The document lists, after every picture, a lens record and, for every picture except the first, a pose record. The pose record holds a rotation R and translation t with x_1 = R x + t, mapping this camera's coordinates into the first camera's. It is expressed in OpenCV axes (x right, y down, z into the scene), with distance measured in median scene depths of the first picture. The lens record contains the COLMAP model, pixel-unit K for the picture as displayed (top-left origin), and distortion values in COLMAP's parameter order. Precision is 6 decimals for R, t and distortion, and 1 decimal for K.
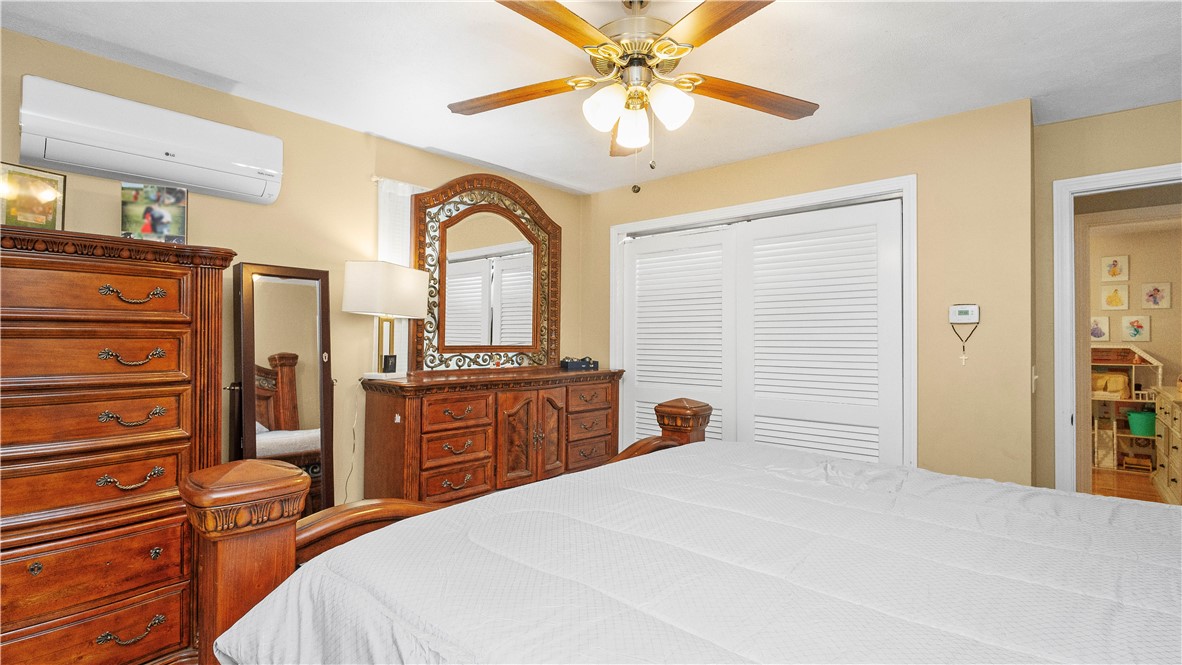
lens RADIAL K [[556.9, 0, 596.7], [0, 556.9, 332.2], [0, 0, 1]] dist [-0.001500, -0.003574]
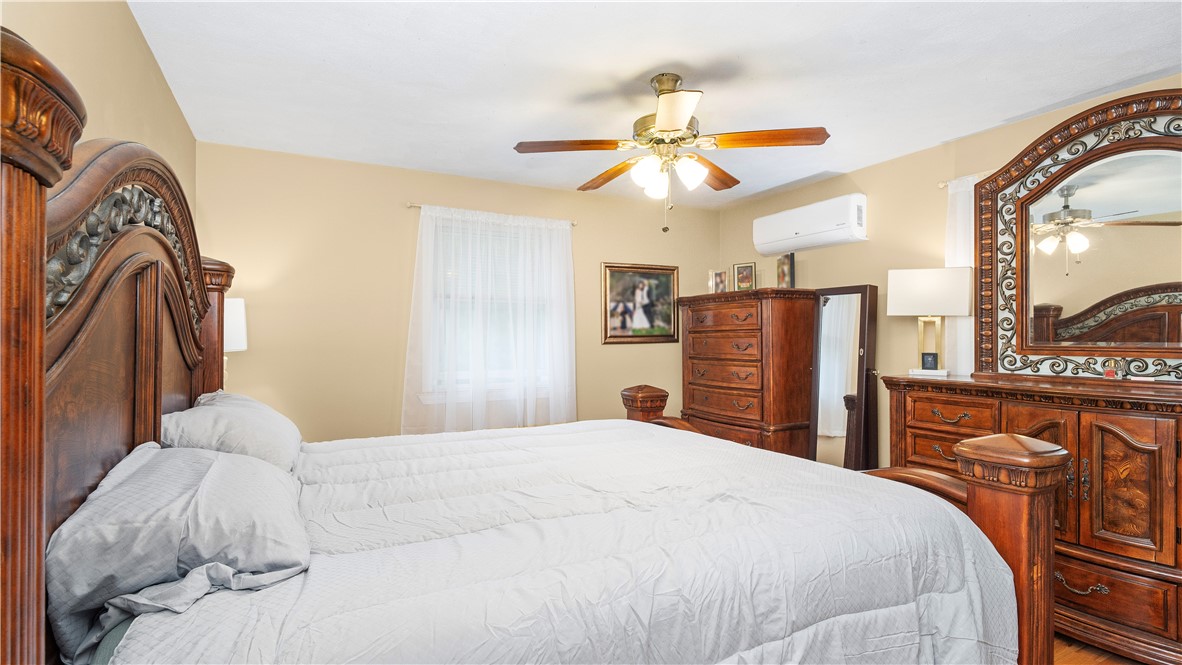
lens RADIAL K [[556.9, 0, 594.8], [0, 556.9, 338.1], [0, 0, 1]] dist [-0.001500, -0.003574]
pose [[-0.377198, -0.008684, -0.926092, 0.755175], [0.007260, 0.999898, -0.012332, 0.018803], [0.926104, -0.011375, -0.377097, 0.722455]]
